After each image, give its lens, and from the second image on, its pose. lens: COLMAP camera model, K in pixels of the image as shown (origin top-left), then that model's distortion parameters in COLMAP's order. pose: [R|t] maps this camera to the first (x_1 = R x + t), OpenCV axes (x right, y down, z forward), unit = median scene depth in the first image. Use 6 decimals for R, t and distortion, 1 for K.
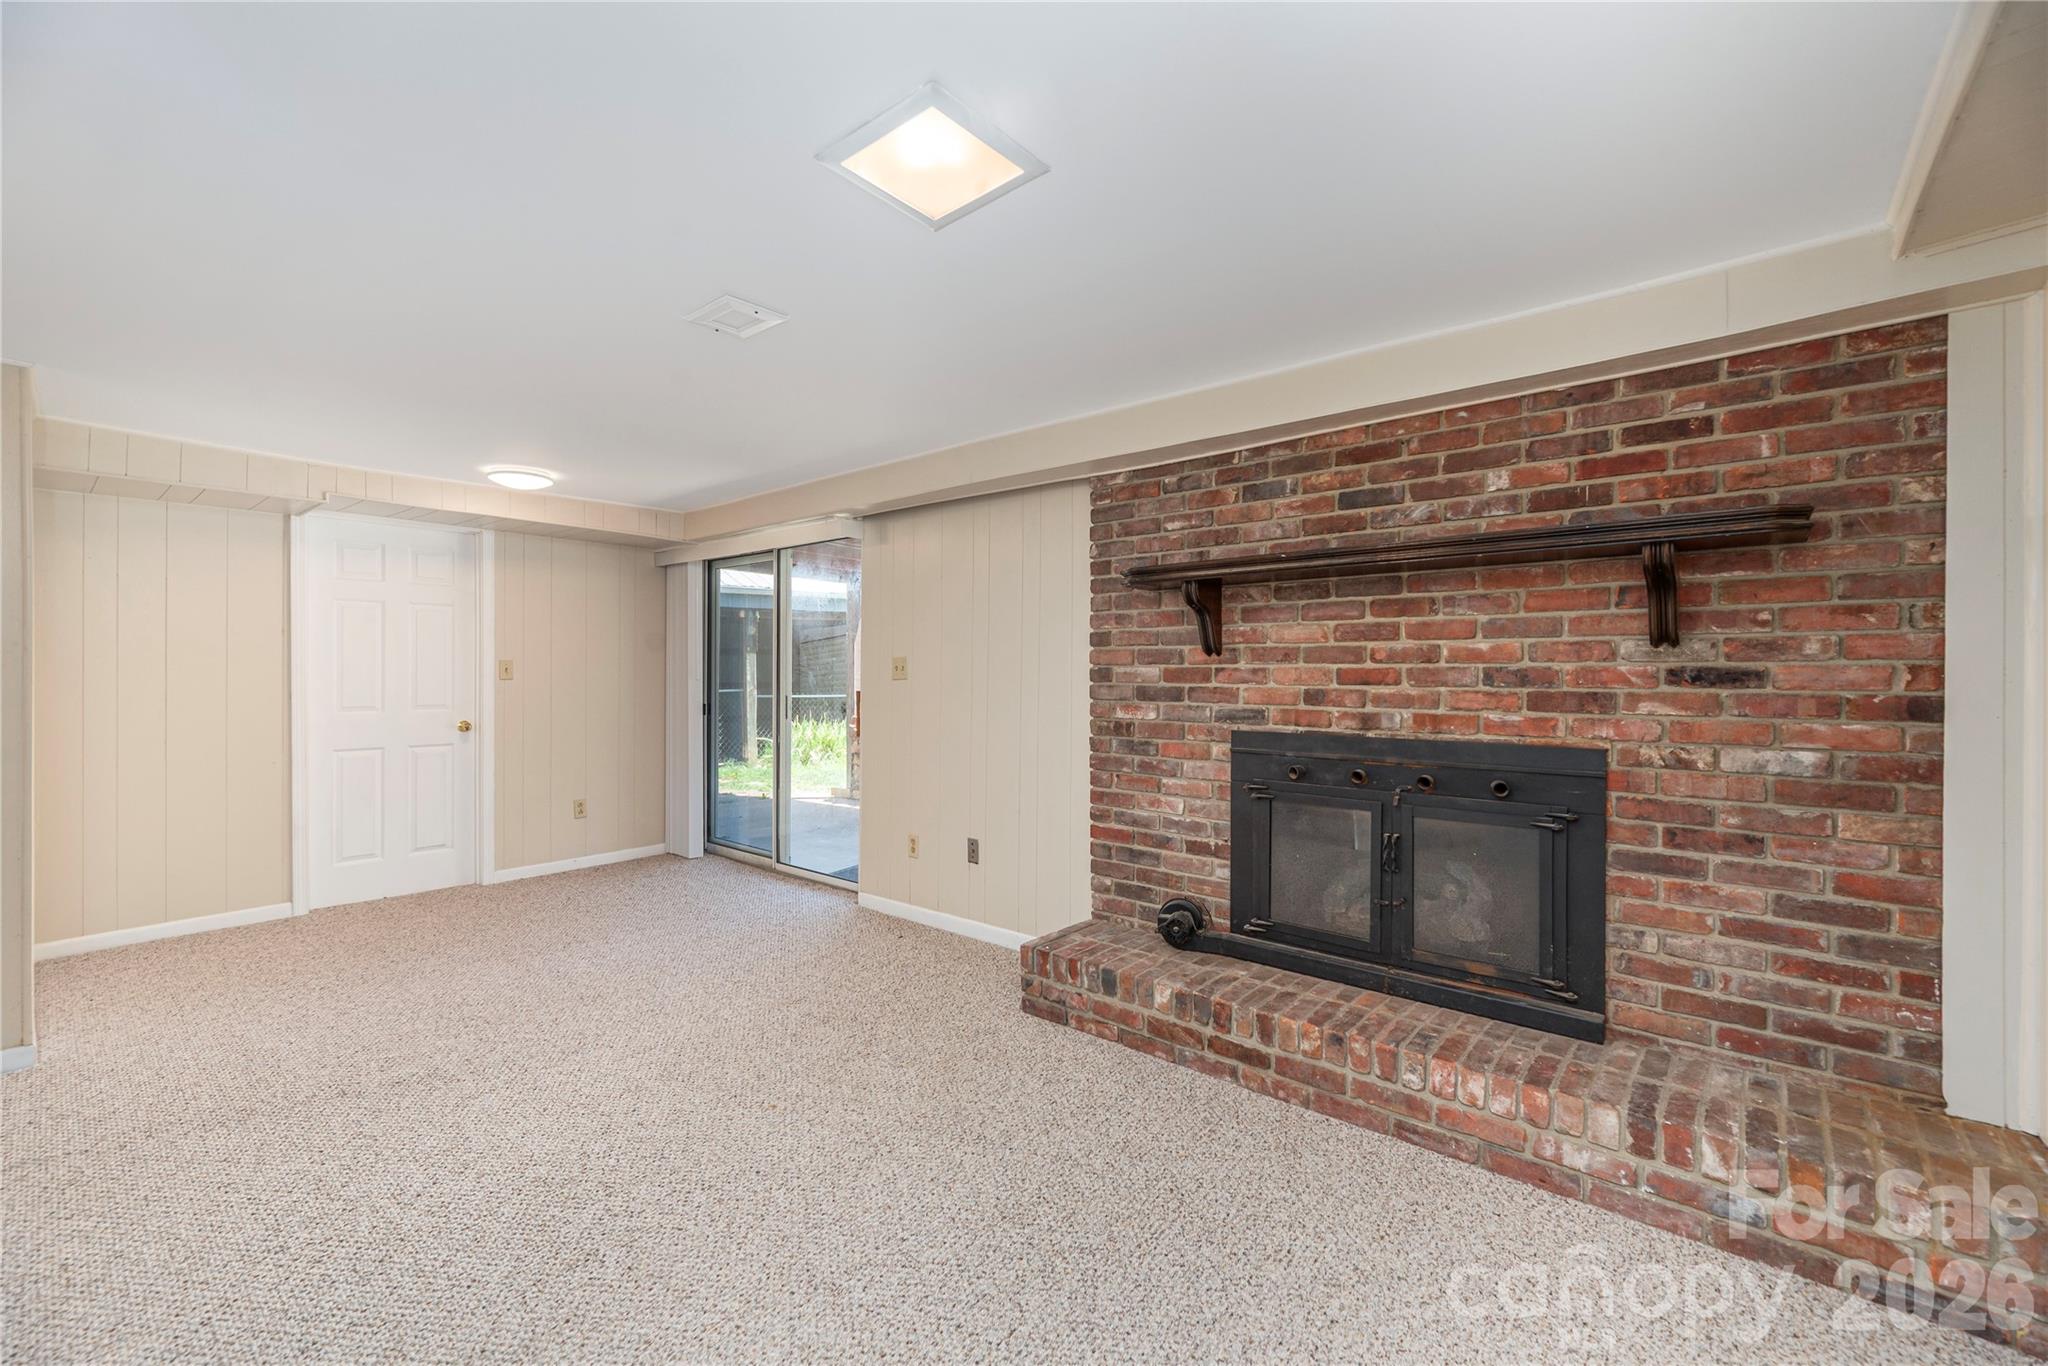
lens RADIAL K [[837.5, 0, 1027.8], [0, 837.5, 679.1], [0, 0, 1]] dist [-0.001408, -0.000039]
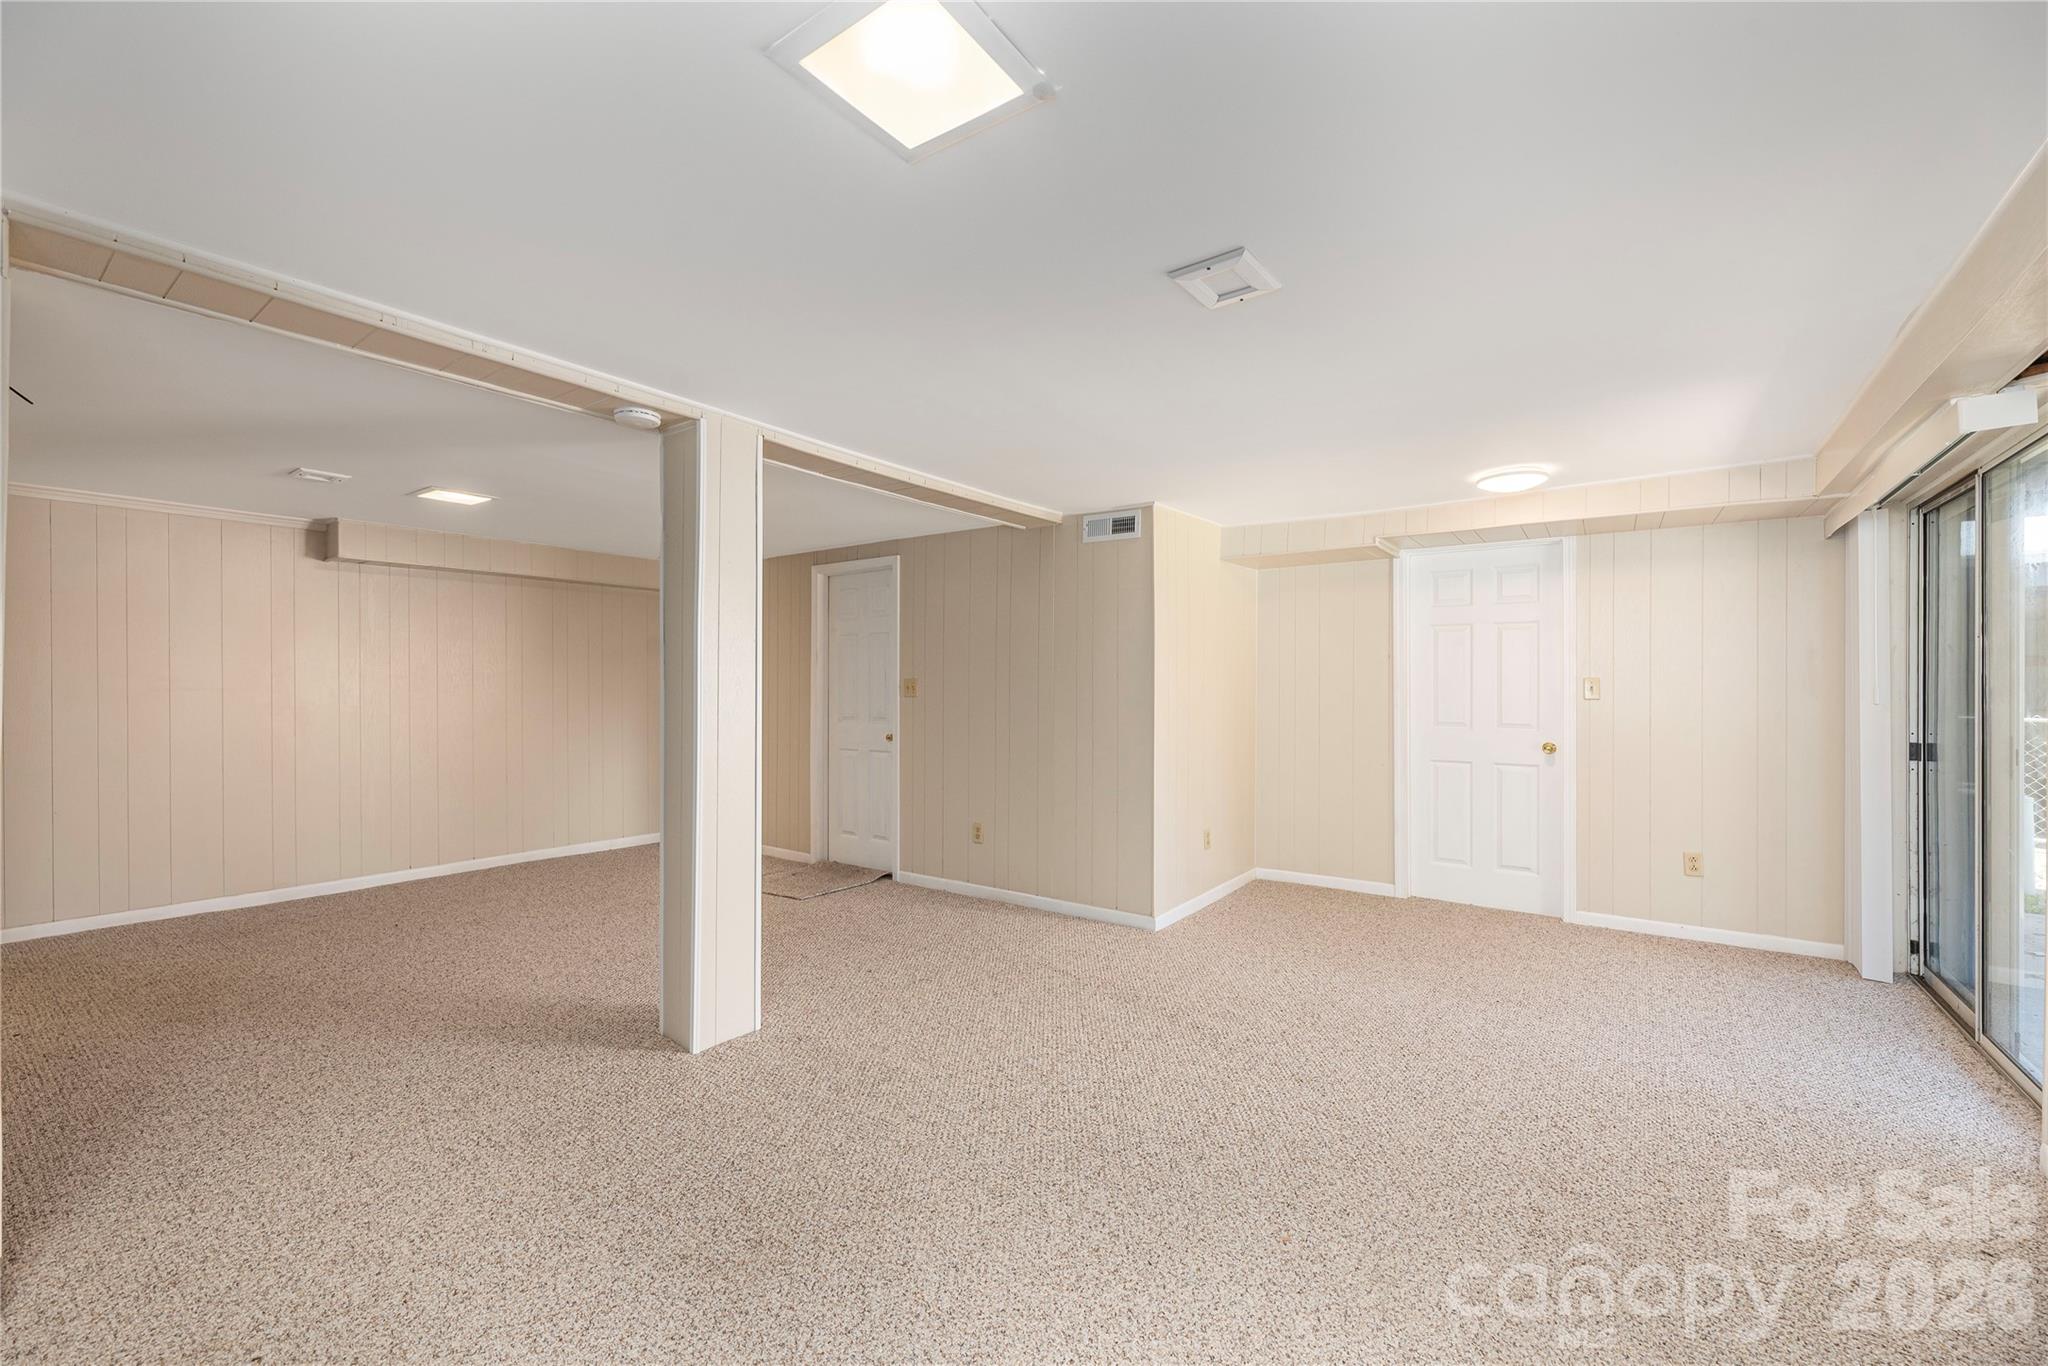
lens RADIAL K [[837.5, 0, 1027.8], [0, 837.5, 679.1], [0, 0, 1]] dist [-0.001408, -0.000039]
pose [[0.076803, -0.008553, -0.997010, 0.273336], [-0.014233, 0.999852, -0.009674, -0.005763], [0.996945, 0.014933, 0.076670, 0.398848]]
